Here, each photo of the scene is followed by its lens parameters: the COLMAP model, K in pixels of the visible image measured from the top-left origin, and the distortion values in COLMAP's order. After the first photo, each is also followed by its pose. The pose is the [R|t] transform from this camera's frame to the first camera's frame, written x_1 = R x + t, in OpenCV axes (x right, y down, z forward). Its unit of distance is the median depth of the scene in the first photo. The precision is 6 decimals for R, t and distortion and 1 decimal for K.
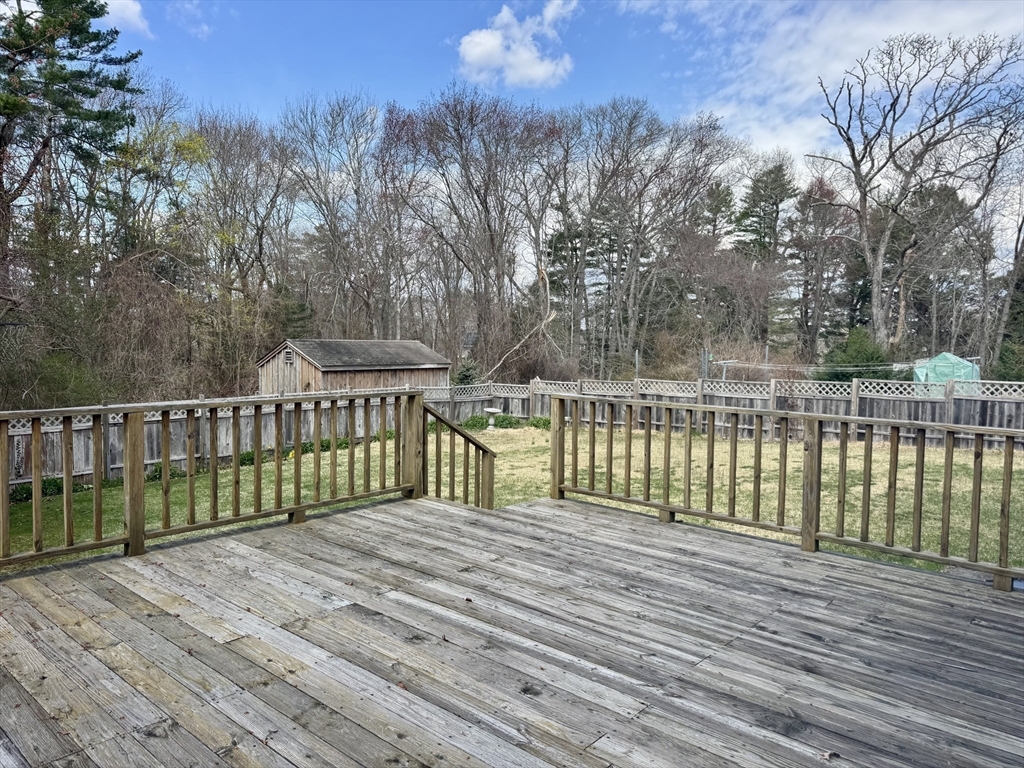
lens RADIAL K [[720.9, 0, 514.0], [0, 720.9, 379.5], [0, 0, 1]] dist [0.042400, -0.052584]
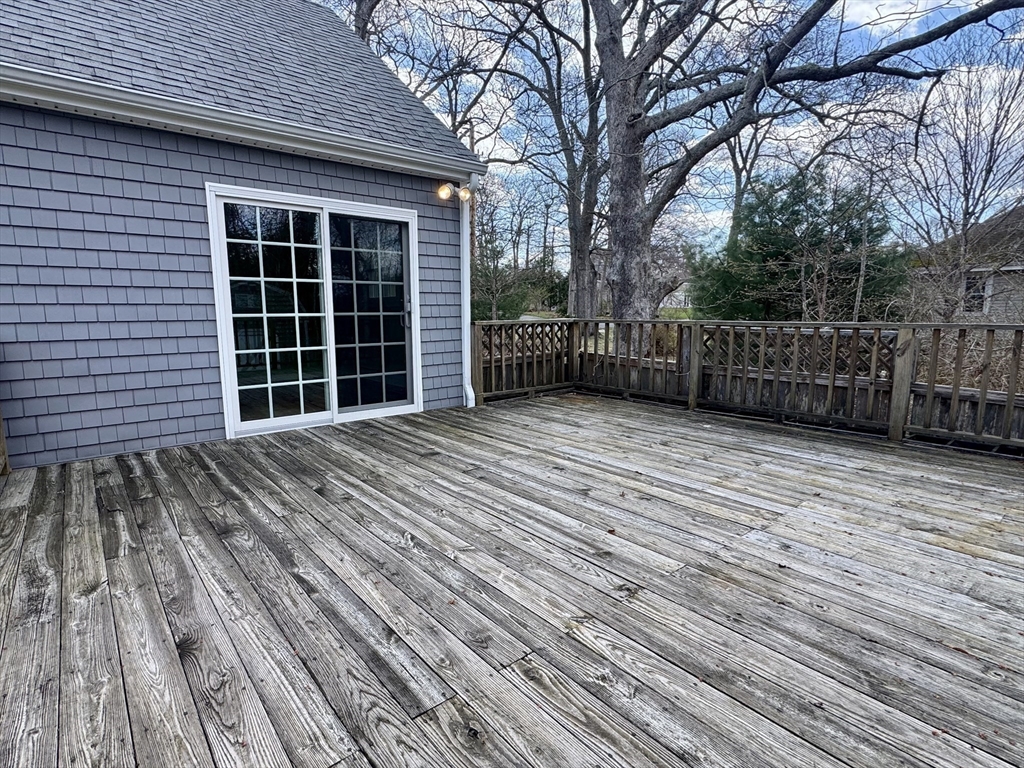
lens RADIAL K [[525.4, 0, 509.3], [0, 525.4, 383.6], [0, 0, 1]] dist [-0.002128, -0.000408]
pose [[-0.988061, -0.036250, 0.149740, -0.030107], [-0.006365, 0.980701, 0.195411, 0.000312], [-0.153934, 0.192125, -0.969223, 1.731027]]
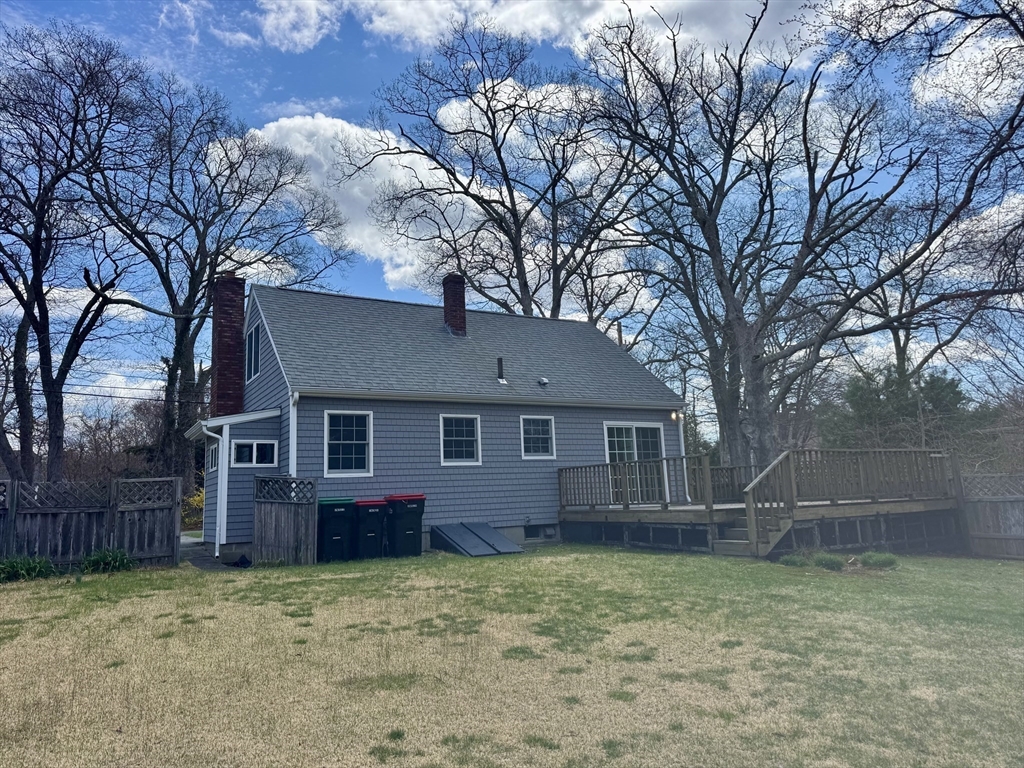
lens RADIAL K [[710.6, 0, 510.4], [0, 710.6, 383.5], [0, 0, 1]] dist [0.077531, -0.101812]
pose [[-0.947808, 0.072217, 0.310555, -0.089832], [0.040754, 0.993462, -0.106643, 0.024596], [-0.316226, -0.088420, -0.944554, 4.725359]]
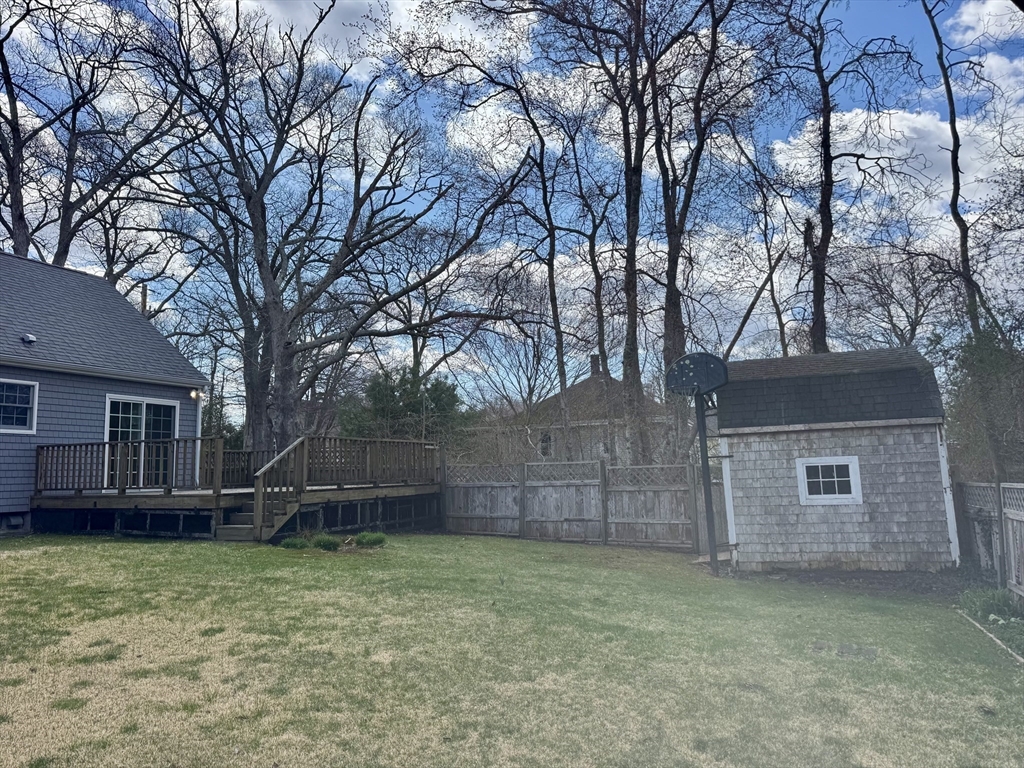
lens RADIAL K [[710.6, 0, 510.4], [0, 710.6, 383.5], [0, 0, 1]] dist [0.077531, -0.101812]
pose [[-0.950698, -0.037175, -0.307882, -0.118454], [-0.013852, 0.996889, -0.077595, 0.027438], [0.309809, -0.069505, -0.948255, 4.716386]]
